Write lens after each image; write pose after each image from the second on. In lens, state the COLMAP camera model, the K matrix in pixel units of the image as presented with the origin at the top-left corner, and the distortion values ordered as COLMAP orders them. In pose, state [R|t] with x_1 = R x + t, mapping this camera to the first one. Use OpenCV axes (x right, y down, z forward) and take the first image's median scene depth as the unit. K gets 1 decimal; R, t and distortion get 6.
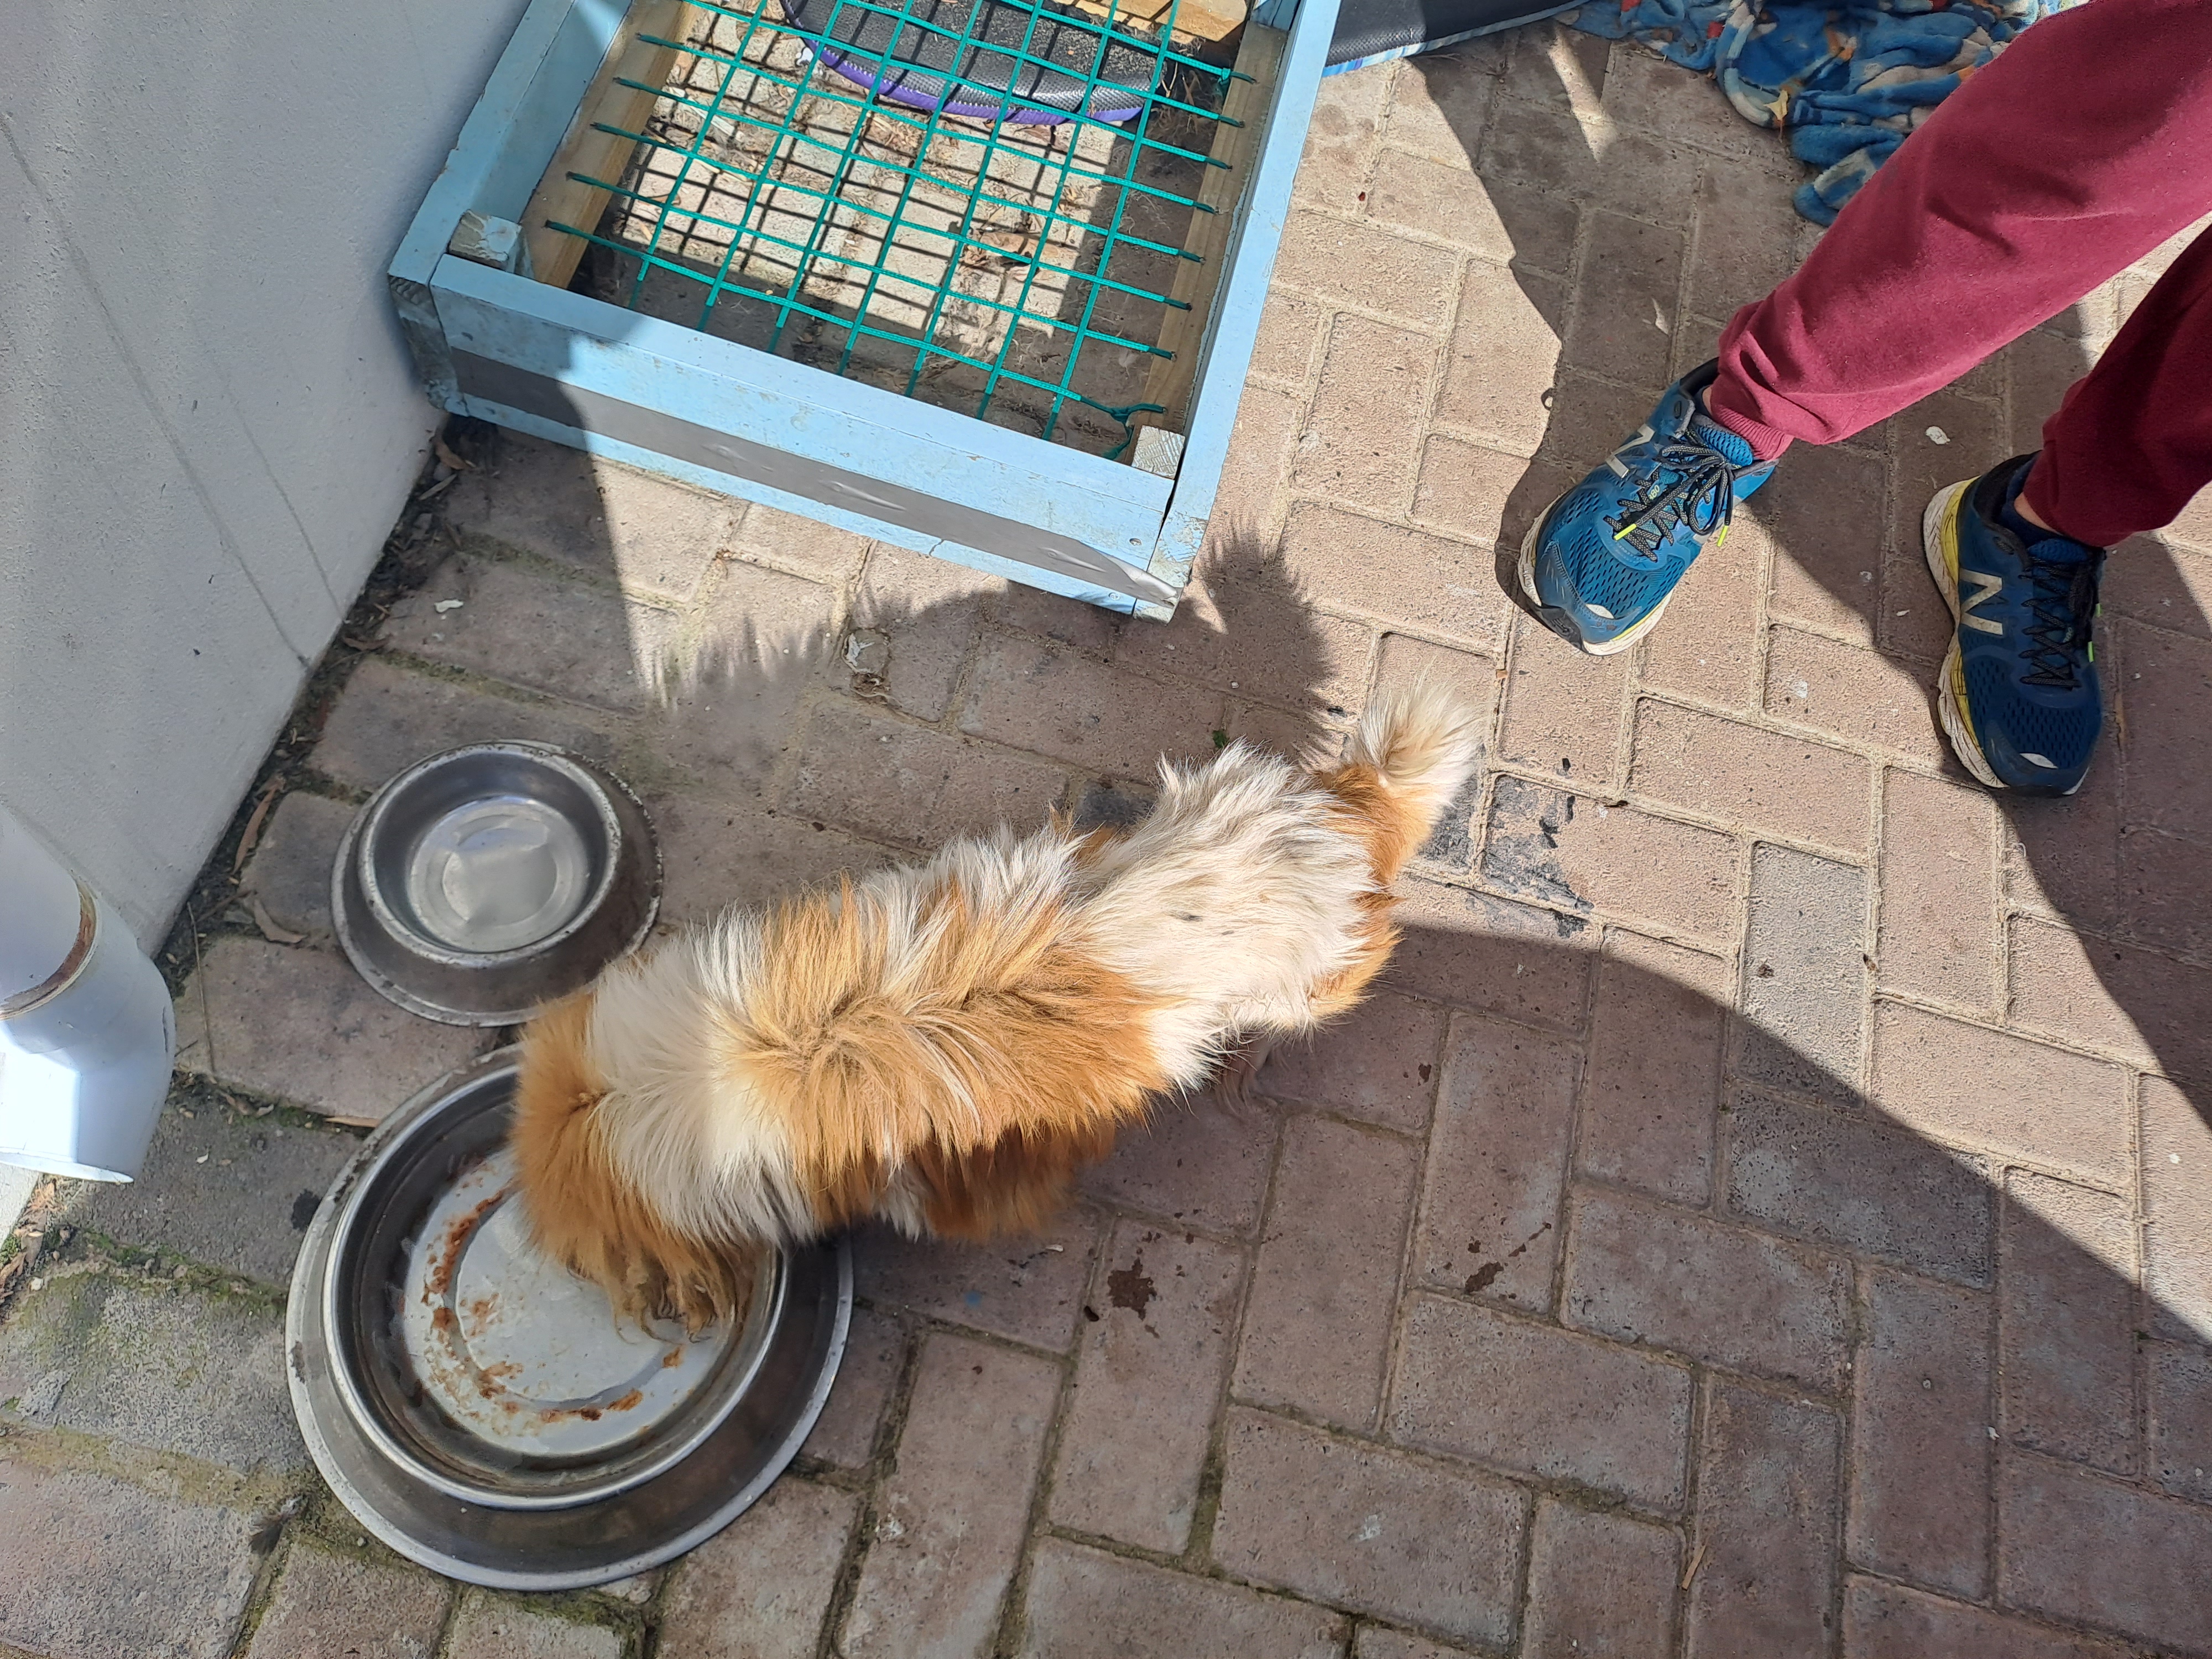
lens RADIAL K [[1669.0, 0, 1103.6], [0, 1669.0, 876.4], [0, 0, 1]] dist [-0.002231, -0.004465]
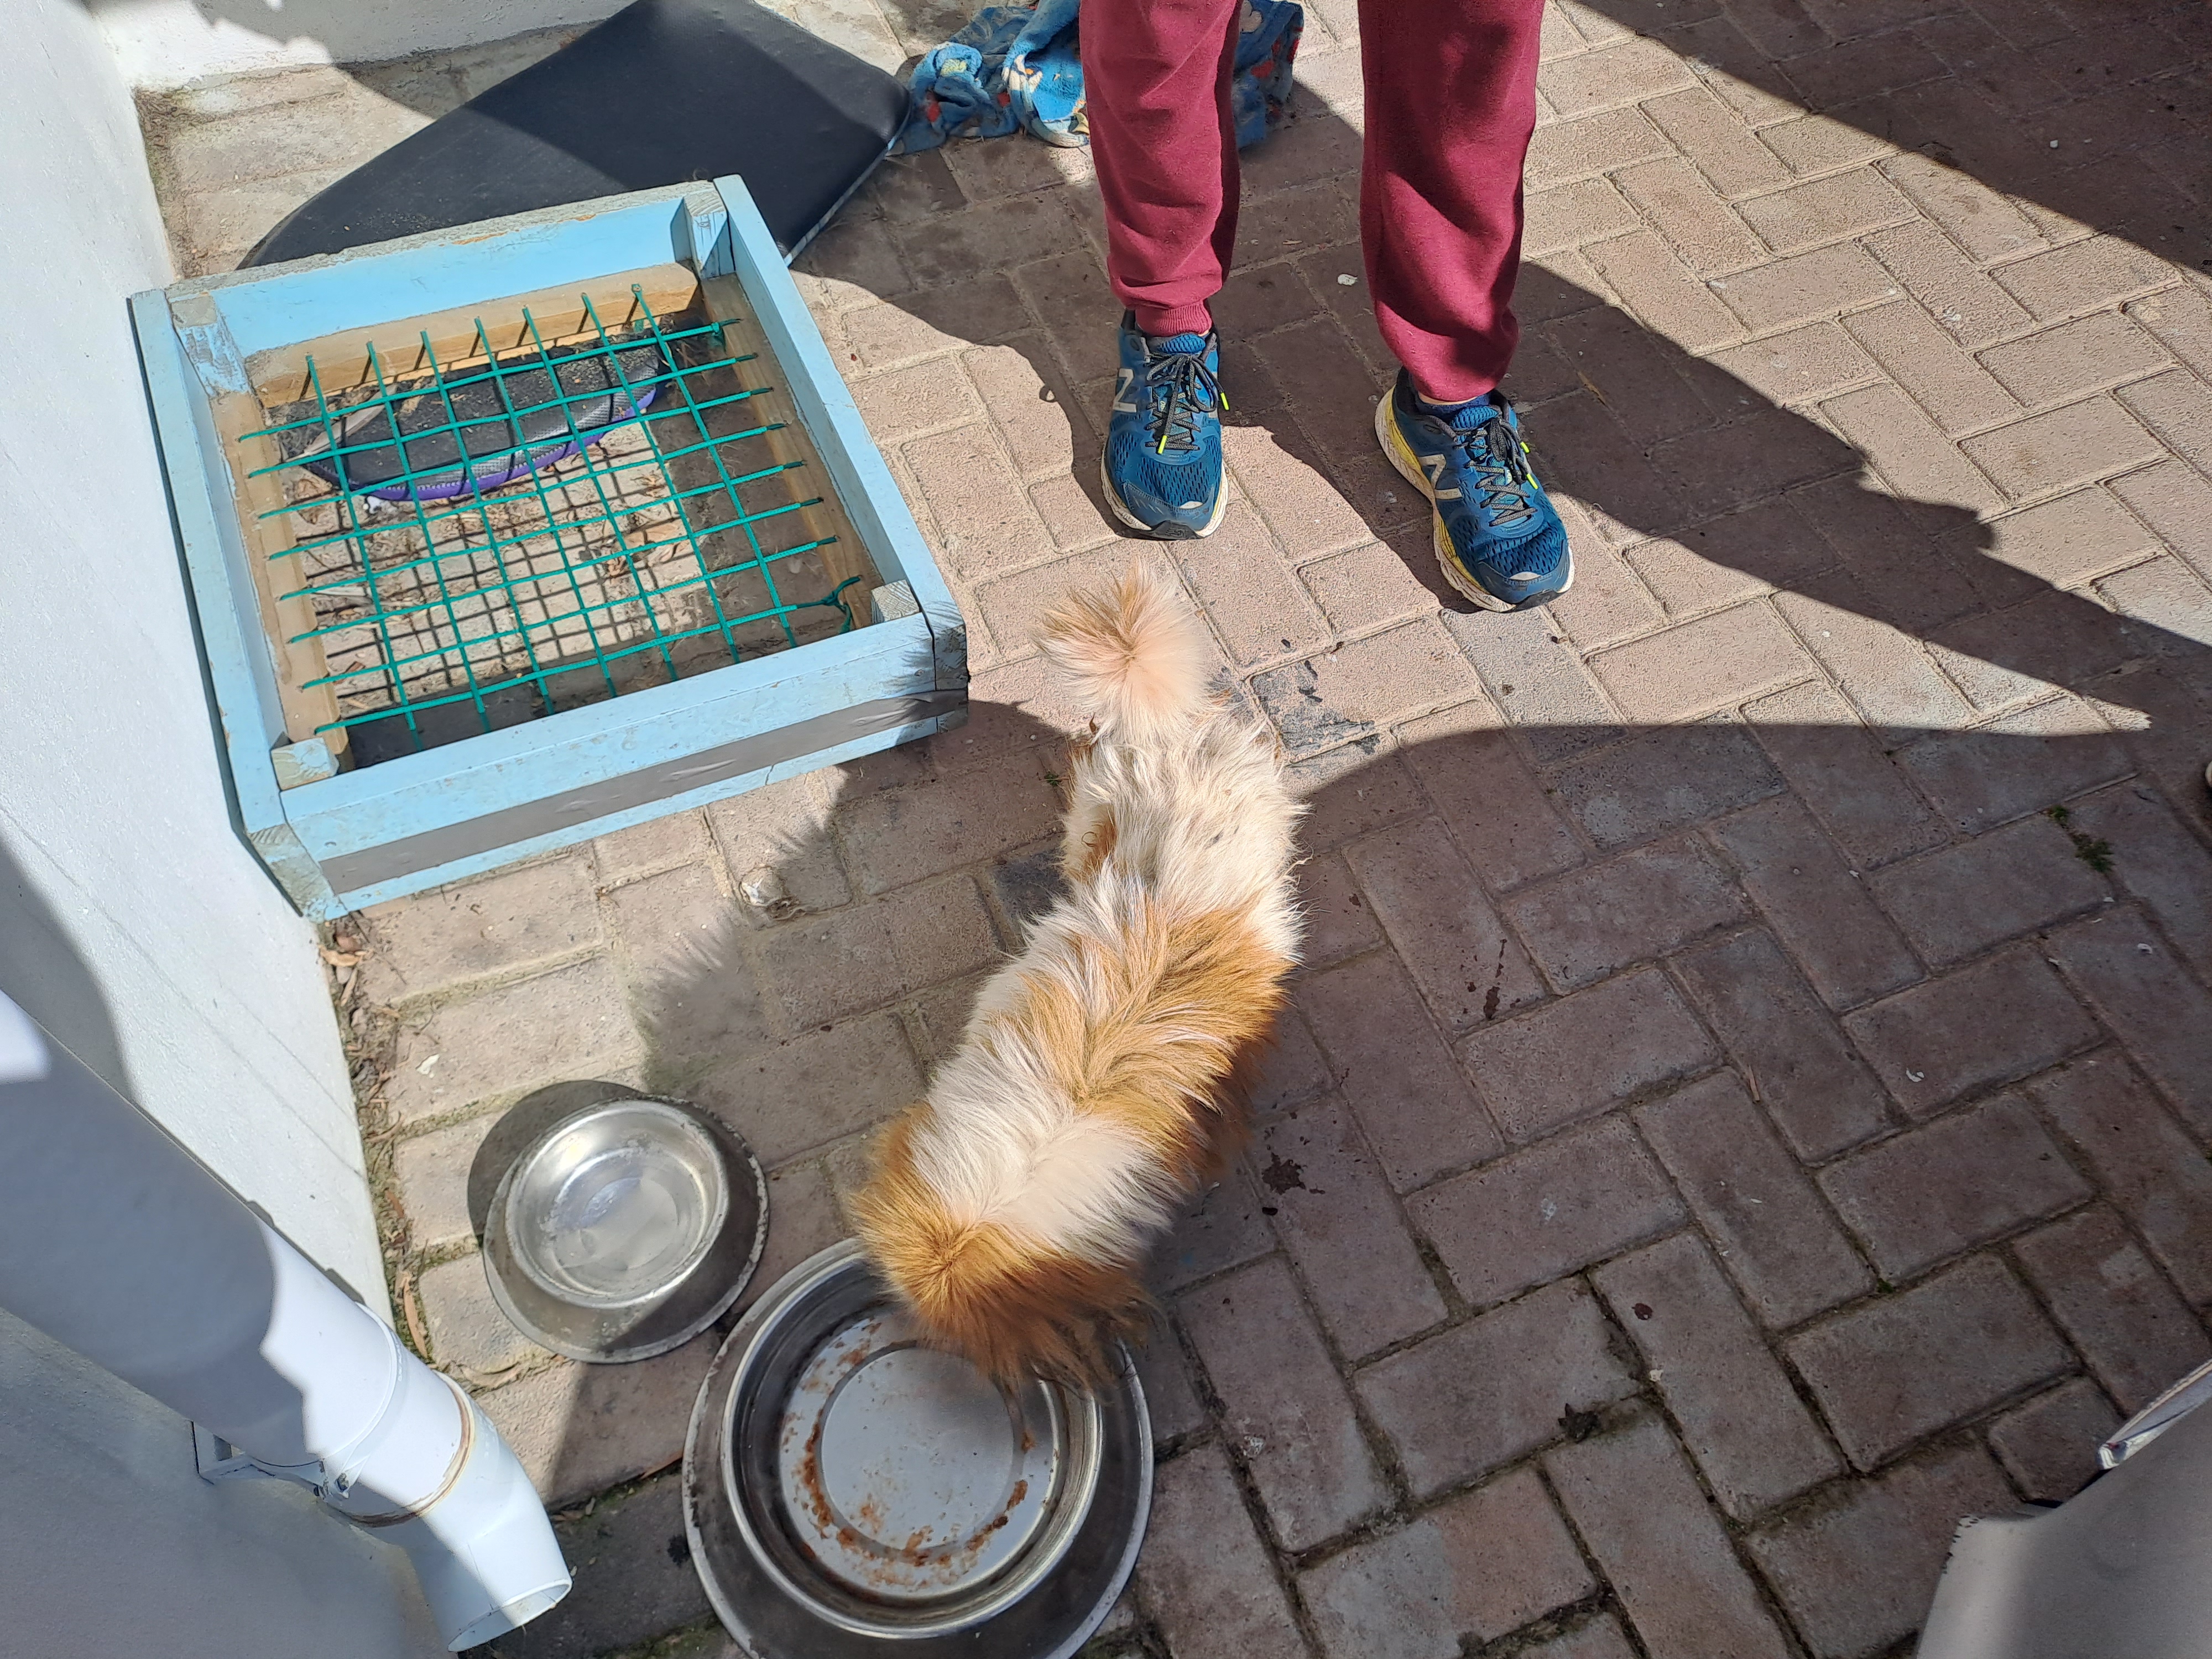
lens RADIAL K [[1669.0, 0, 1103.6], [0, 1669.0, 876.4], [0, 0, 1]] dist [-0.002231, -0.004465]
pose [[0.798009, -0.566189, 0.206425, -0.195209], [0.580028, 0.814556, -0.008115, 0.005210], [-0.163550, 0.126208, 0.978429, -0.172902]]
